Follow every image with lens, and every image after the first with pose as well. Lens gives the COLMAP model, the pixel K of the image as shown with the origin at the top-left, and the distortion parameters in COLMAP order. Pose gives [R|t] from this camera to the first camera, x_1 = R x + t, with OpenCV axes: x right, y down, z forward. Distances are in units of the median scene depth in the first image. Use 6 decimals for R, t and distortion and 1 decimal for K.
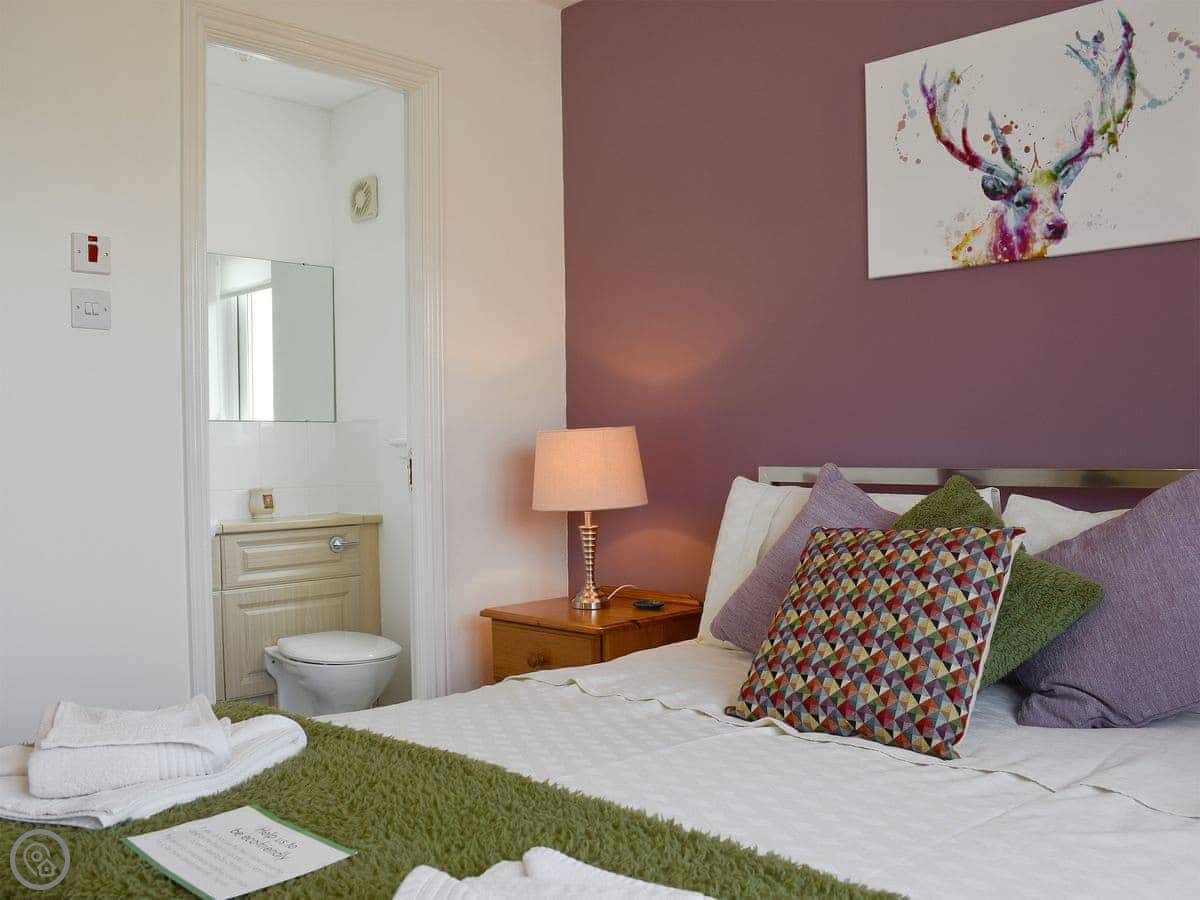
lens RADIAL K [[1080.4, 0, 600.0], [0, 1080.4, 450.0], [0, 0, 1]] dist [-0.082397, -0.000435]
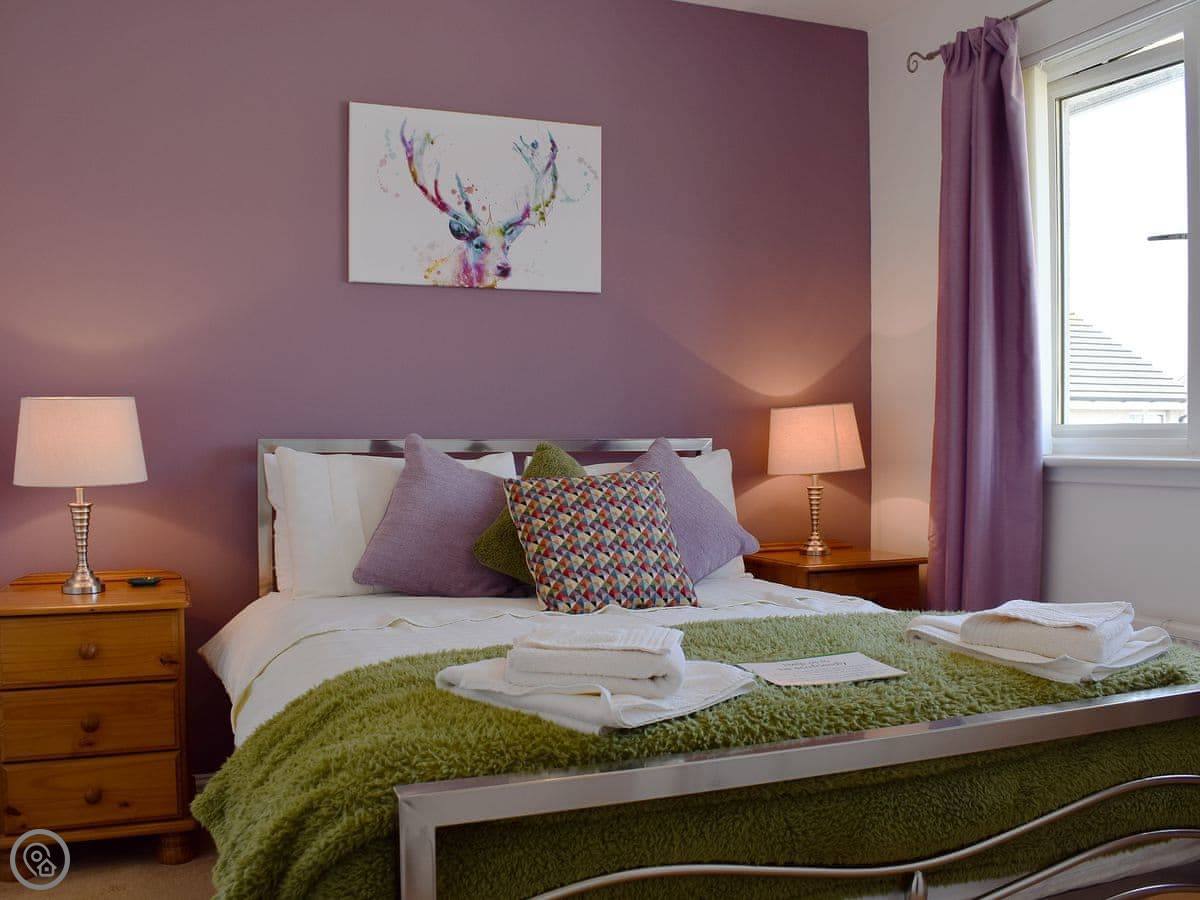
lens RADIAL K [[1080.4, 0, 600.0], [0, 1080.4, 450.0], [0, 0, 1]] dist [-0.082397, -0.000435]
pose [[0.412692, 0.004150, 0.910861, -0.794219], [0.005805, 0.999957, -0.007187, 0.041779], [-0.910852, 0.008254, 0.412651, 0.279164]]
